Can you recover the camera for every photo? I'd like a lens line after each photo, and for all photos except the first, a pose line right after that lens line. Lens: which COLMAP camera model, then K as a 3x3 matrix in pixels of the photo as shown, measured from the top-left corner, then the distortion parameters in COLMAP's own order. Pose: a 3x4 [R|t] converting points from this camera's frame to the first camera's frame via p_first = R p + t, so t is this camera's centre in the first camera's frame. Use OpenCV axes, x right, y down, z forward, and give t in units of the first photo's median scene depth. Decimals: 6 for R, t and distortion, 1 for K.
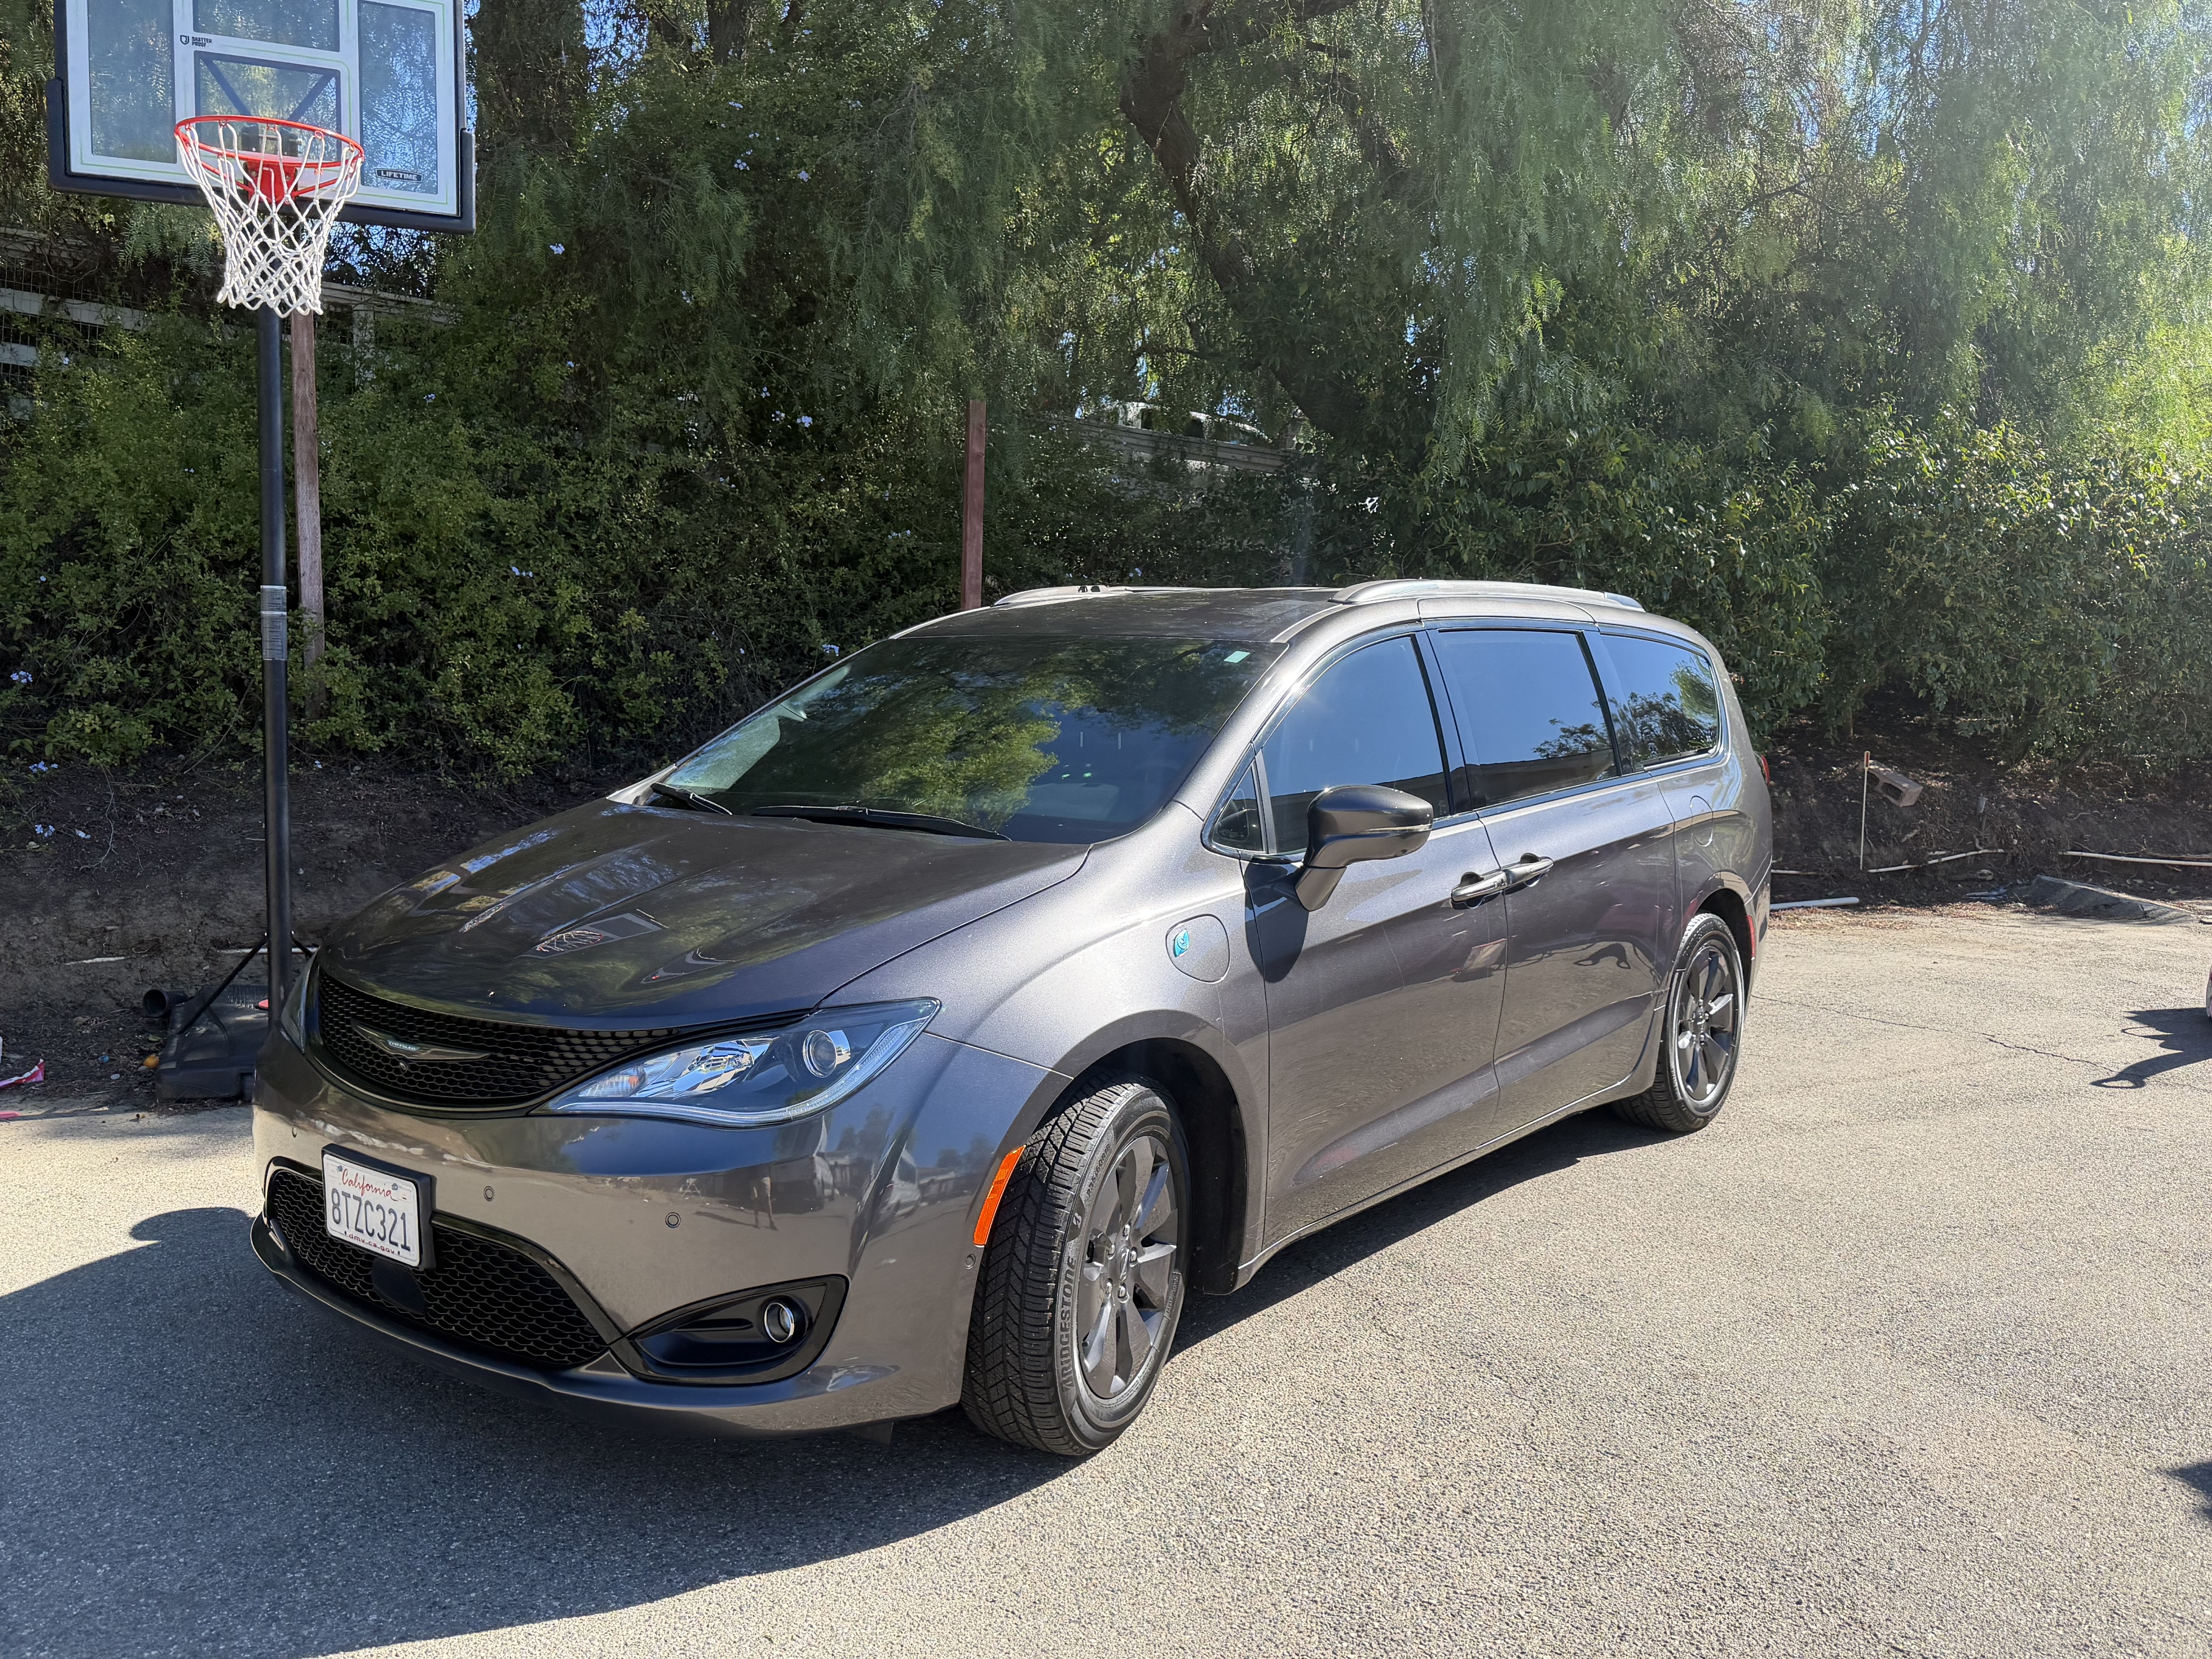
lens RADIAL K [[1784.3, 0, 1117.6], [0, 1784.3, 818.2], [0, 0, 1]] dist [0.047506, -0.079666]
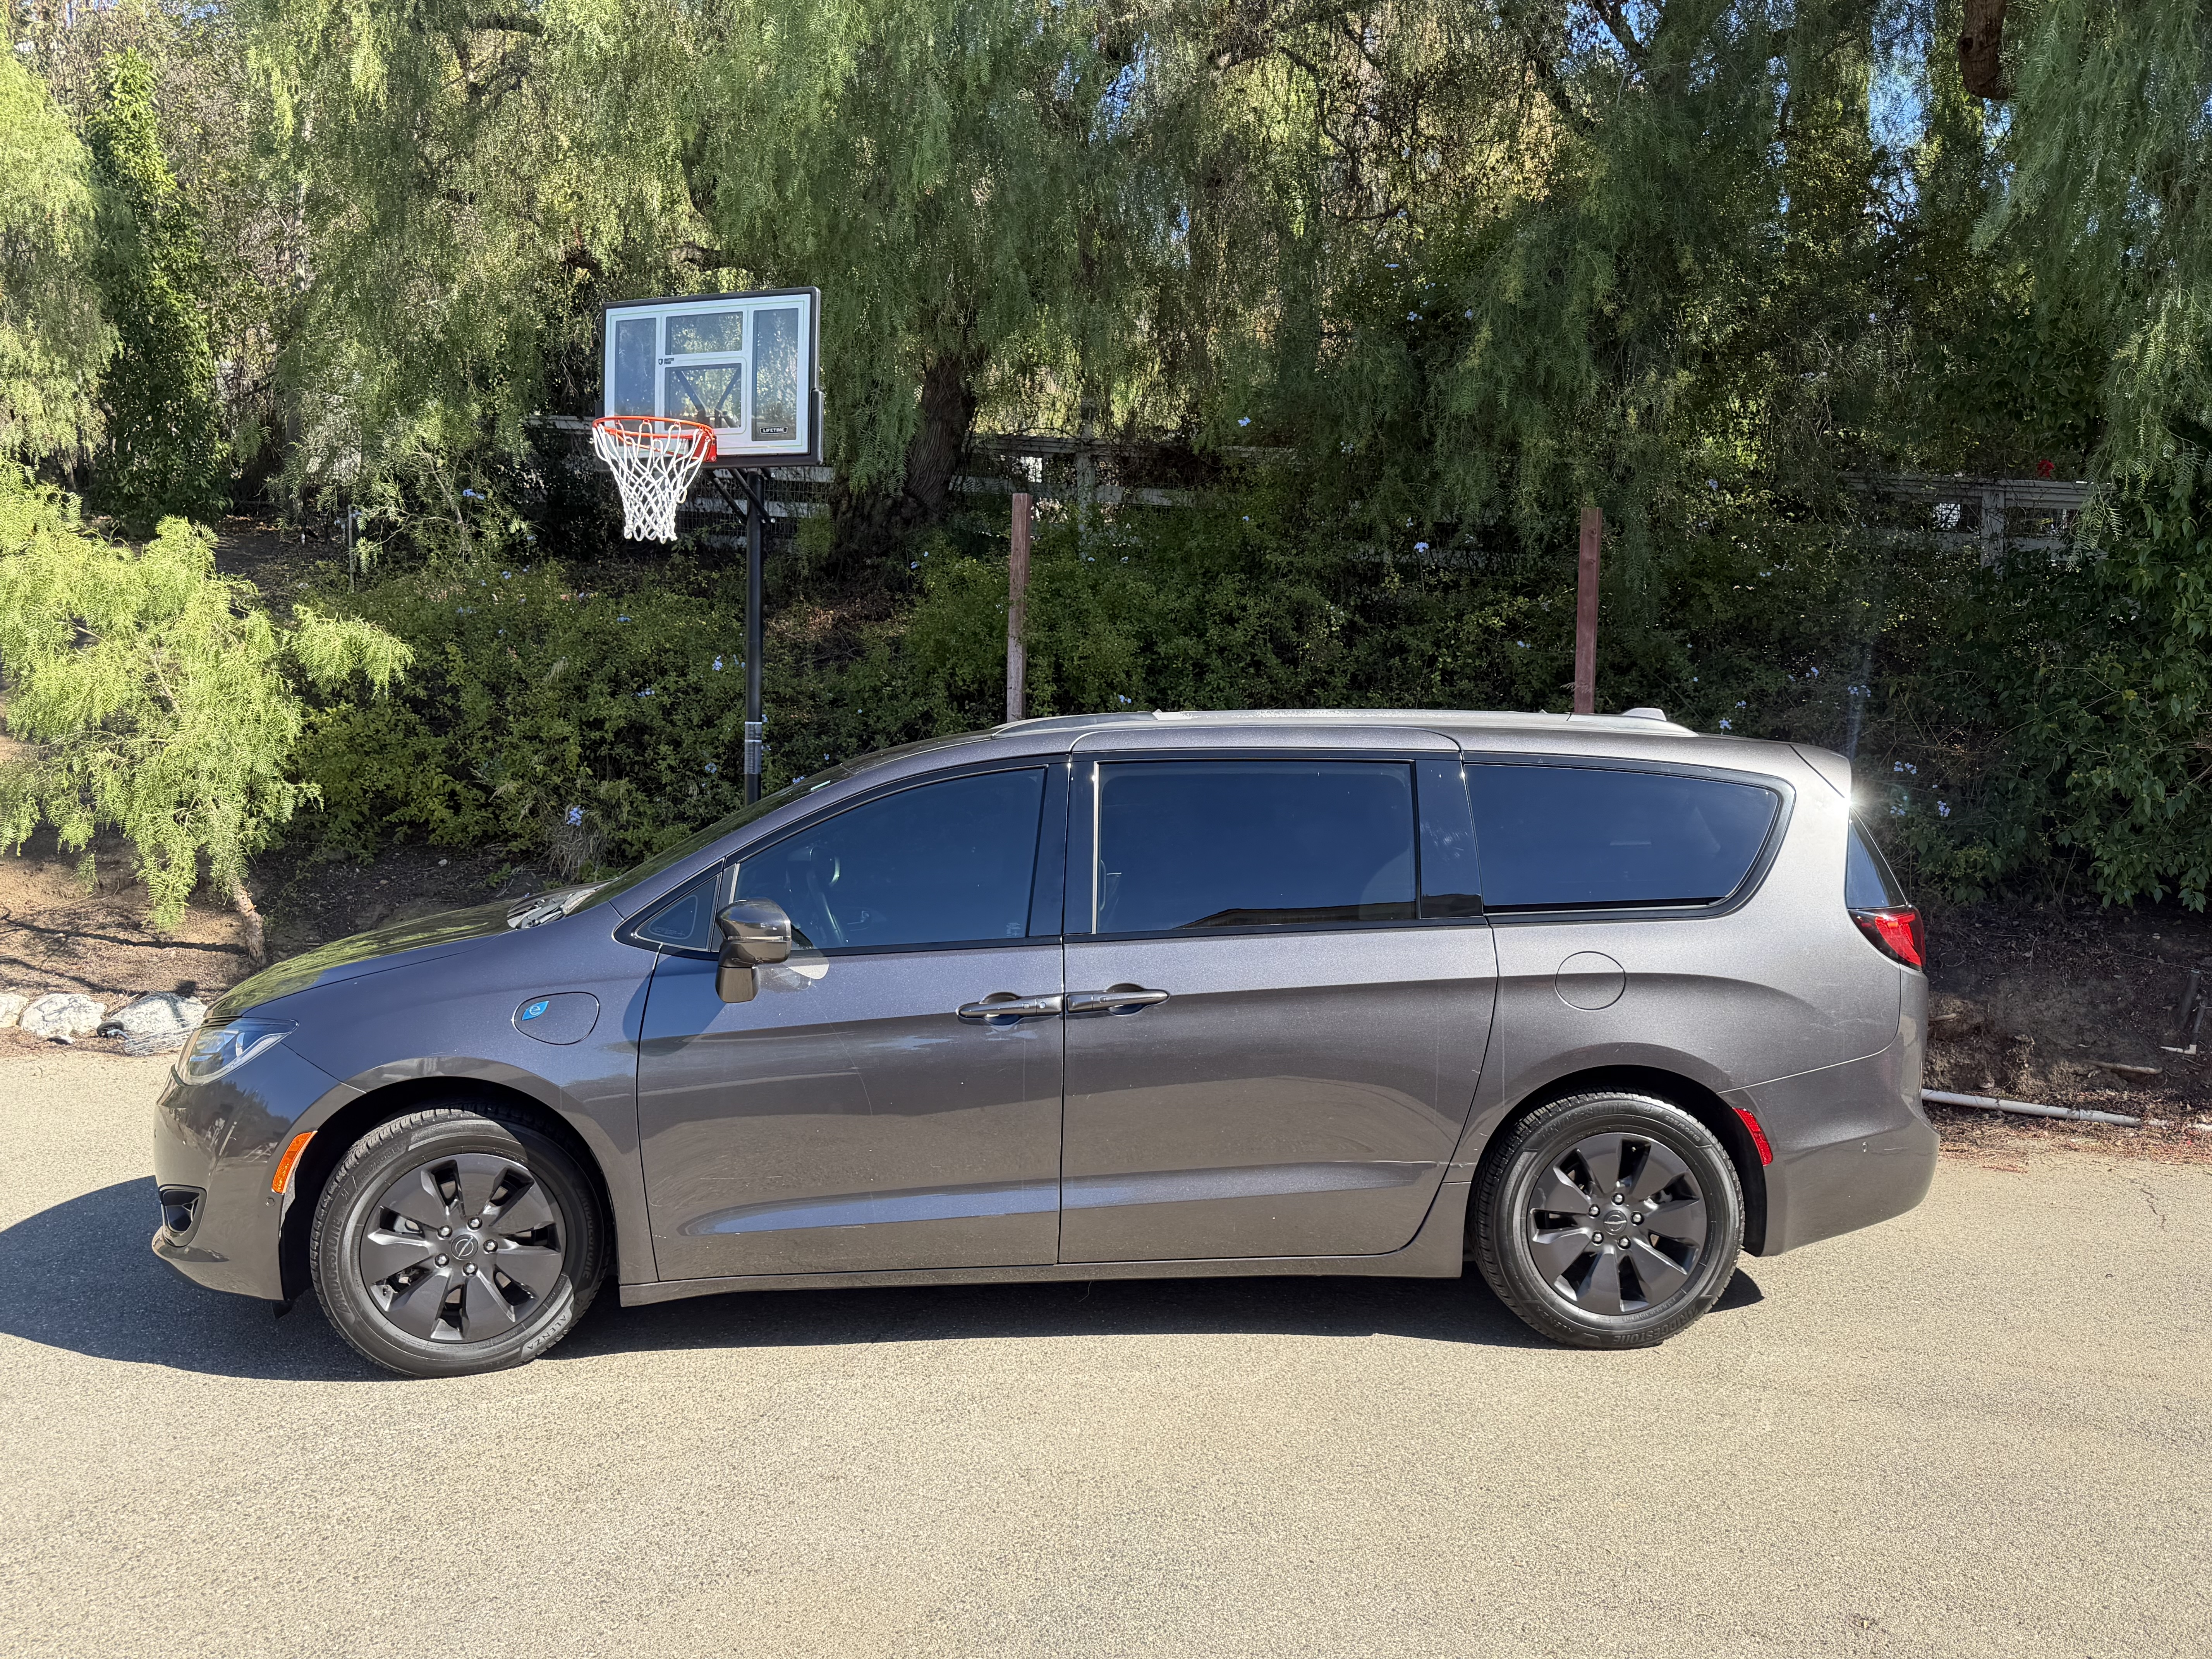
lens RADIAL K [[1784.3, 0, 1113.4], [0, 1784.3, 838.4], [0, 0, 1]] dist [0.047506, -0.079666]
pose [[0.706681, 0.032911, -0.706766, 0.786216], [-0.061705, 0.997978, -0.015227, -0.039360], [0.704836, 0.054372, 0.707283, 0.228659]]
